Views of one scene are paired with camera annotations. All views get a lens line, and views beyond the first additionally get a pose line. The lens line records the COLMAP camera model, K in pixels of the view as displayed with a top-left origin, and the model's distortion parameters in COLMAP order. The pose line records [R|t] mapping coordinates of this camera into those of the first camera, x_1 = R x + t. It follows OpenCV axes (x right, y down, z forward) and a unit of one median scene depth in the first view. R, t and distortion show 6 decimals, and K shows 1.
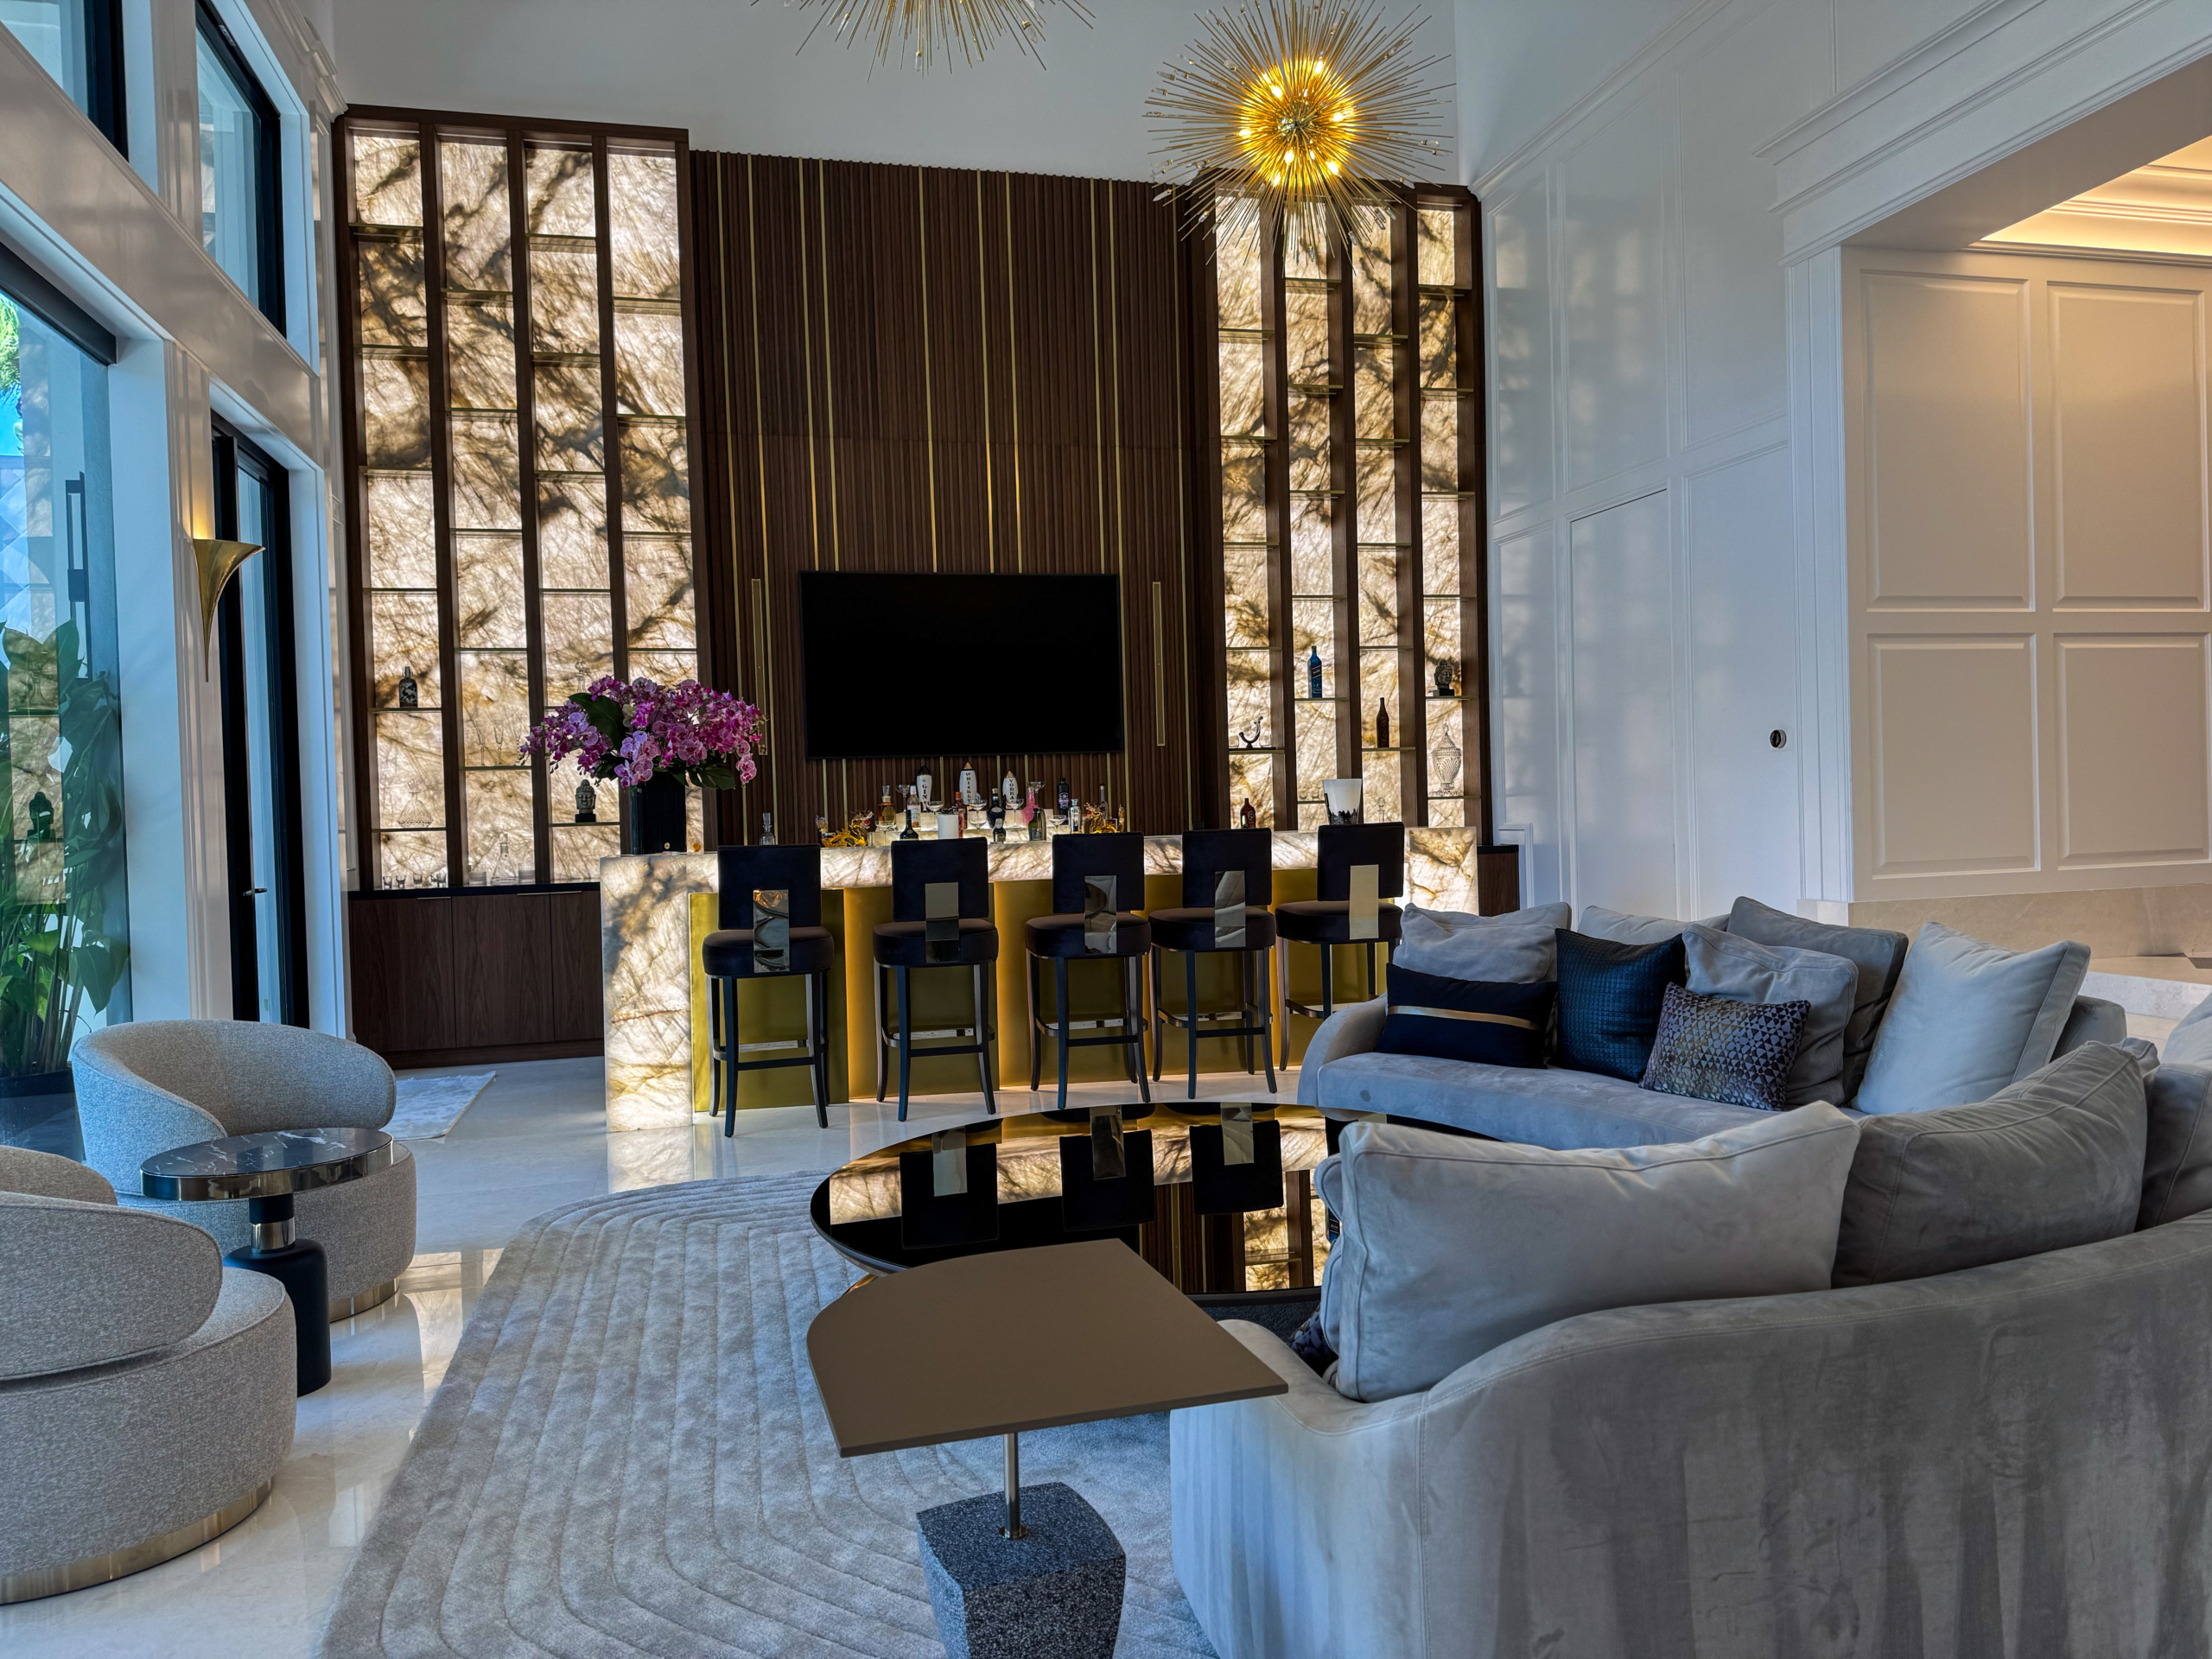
lens RADIAL K [[1541.7, 0, 1106.8], [0, 1541.7, 845.8], [0, 0, 1]] dist [0.039261, -0.047708]
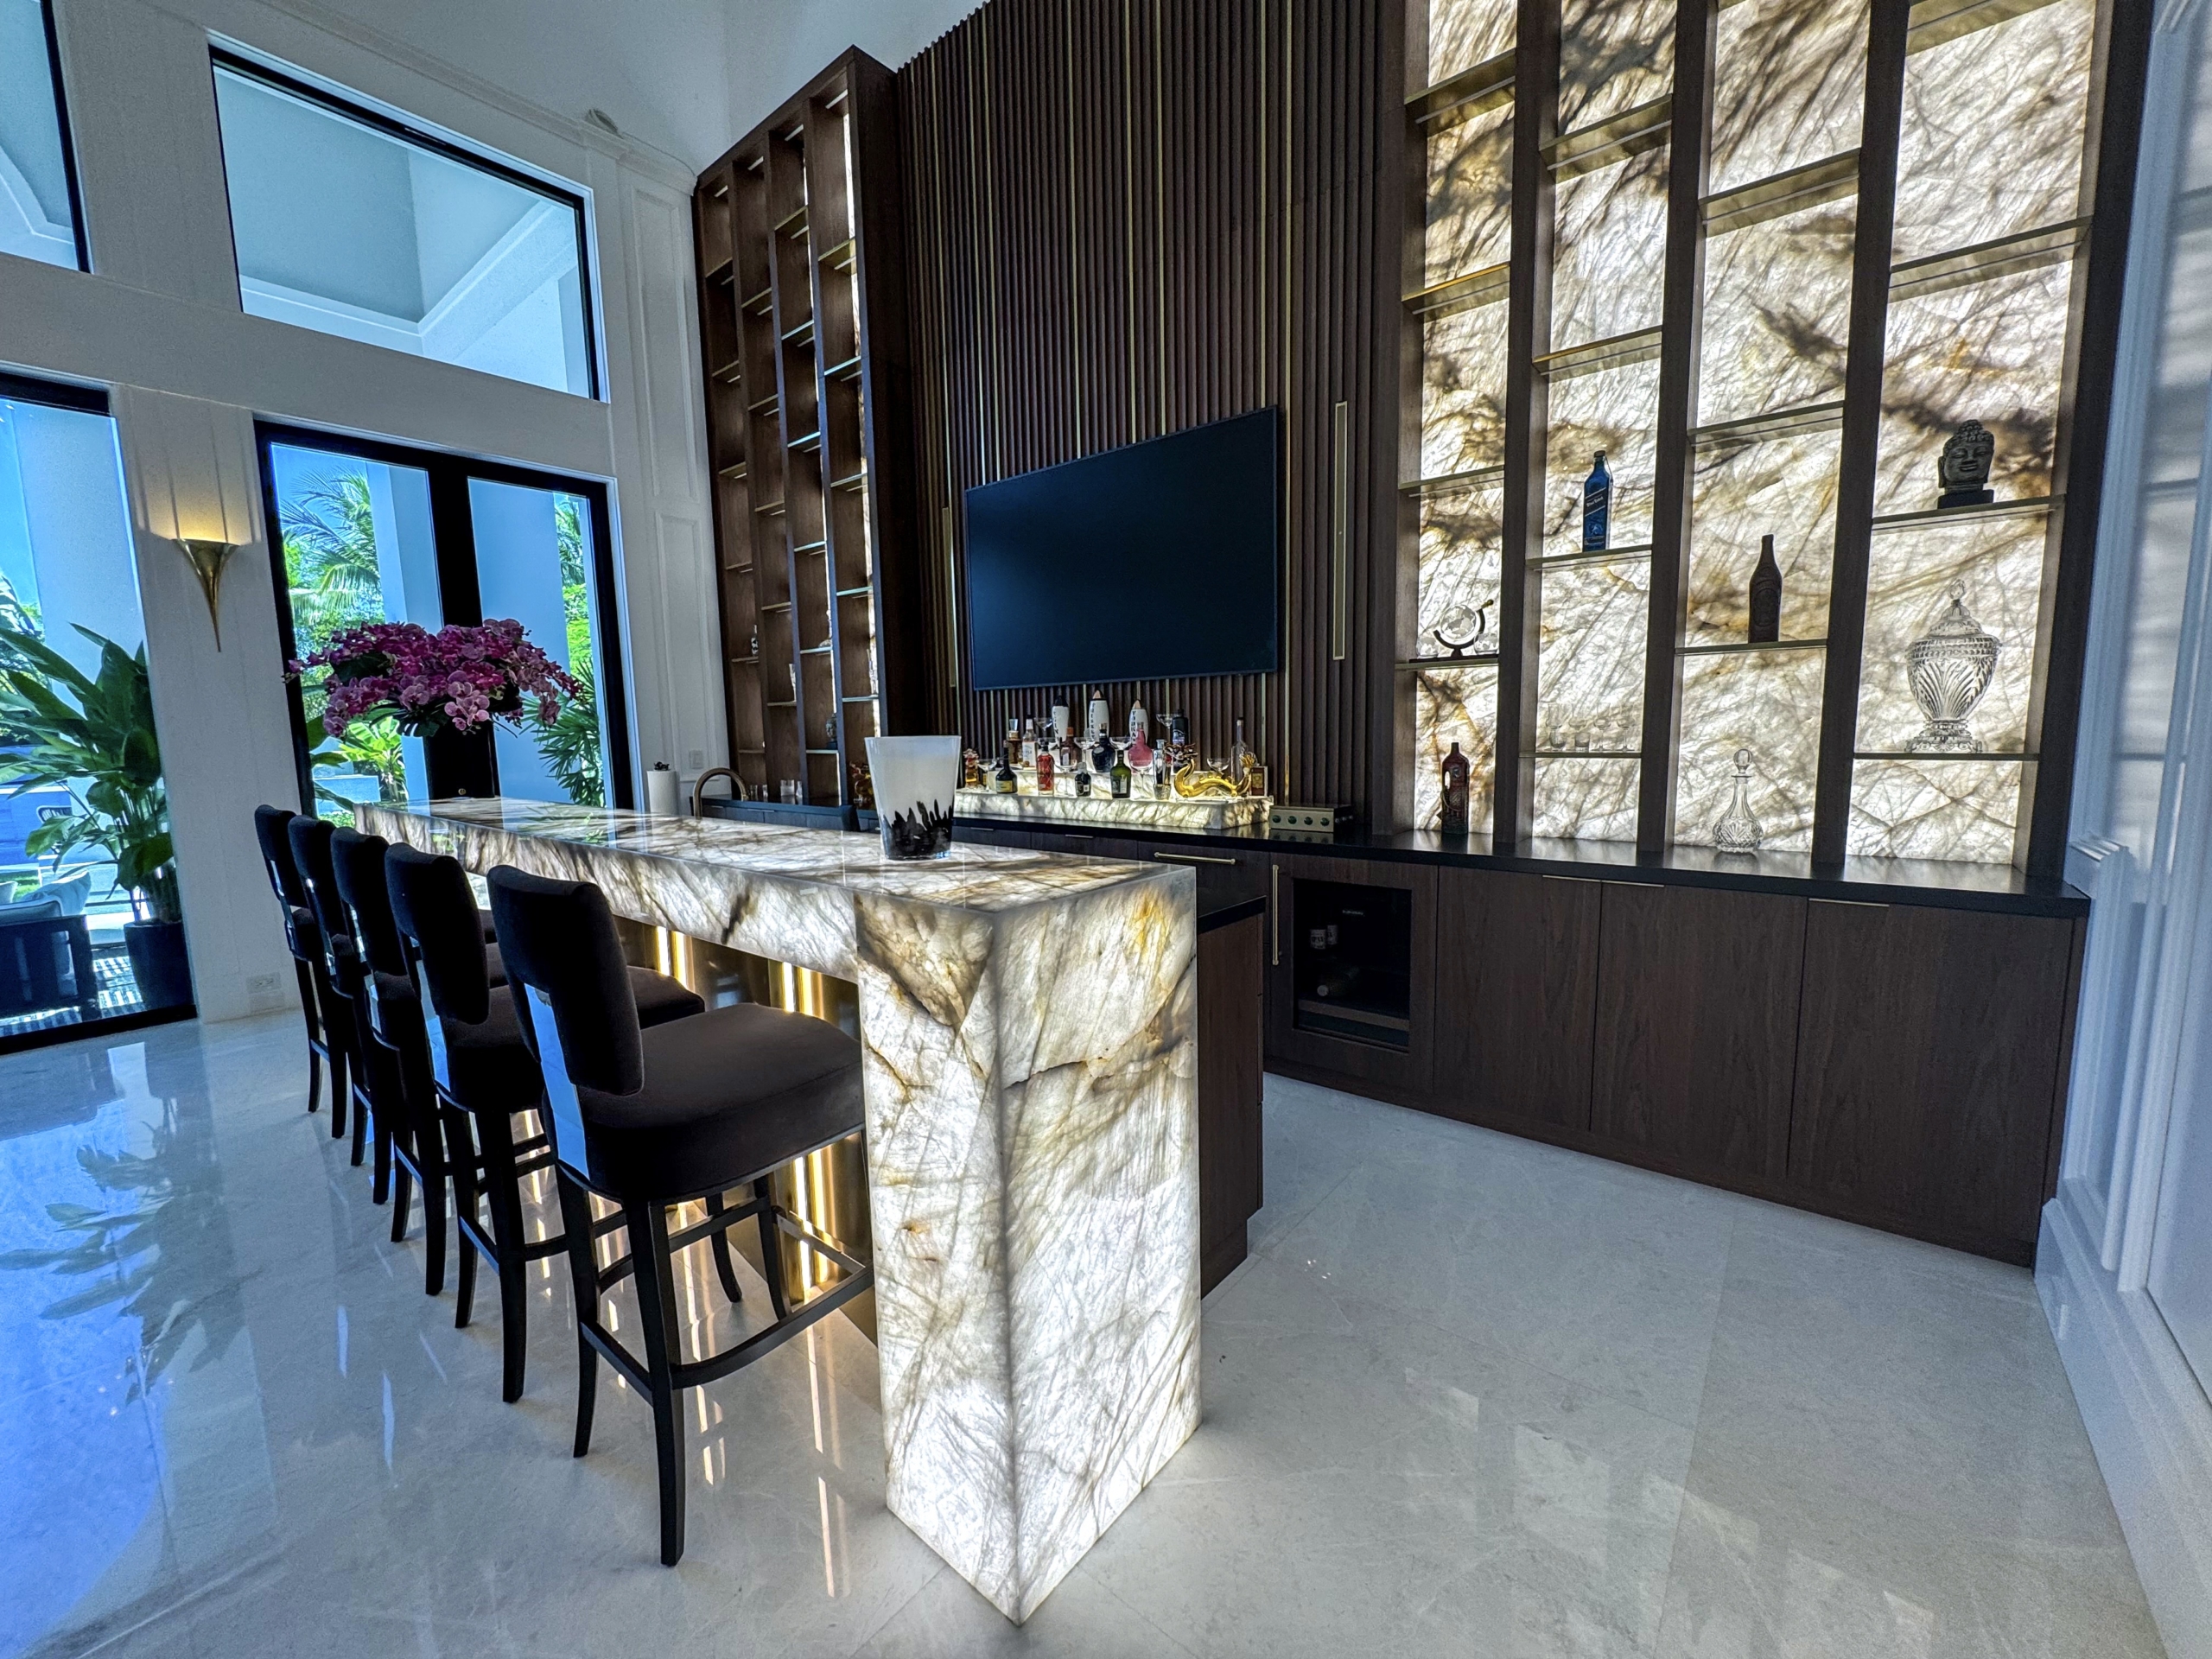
lens RADIAL K [[883.2, 0, 1102.2], [0, 883.2, 831.1], [0, 0, 1]] dist [-0.011668, 0.000784]
pose [[0.589711, 0.114212, -0.799497, 0.318247], [-0.018866, 0.991628, 0.127744, -0.041741], [0.807394, -0.060248, 0.586929, 0.760273]]
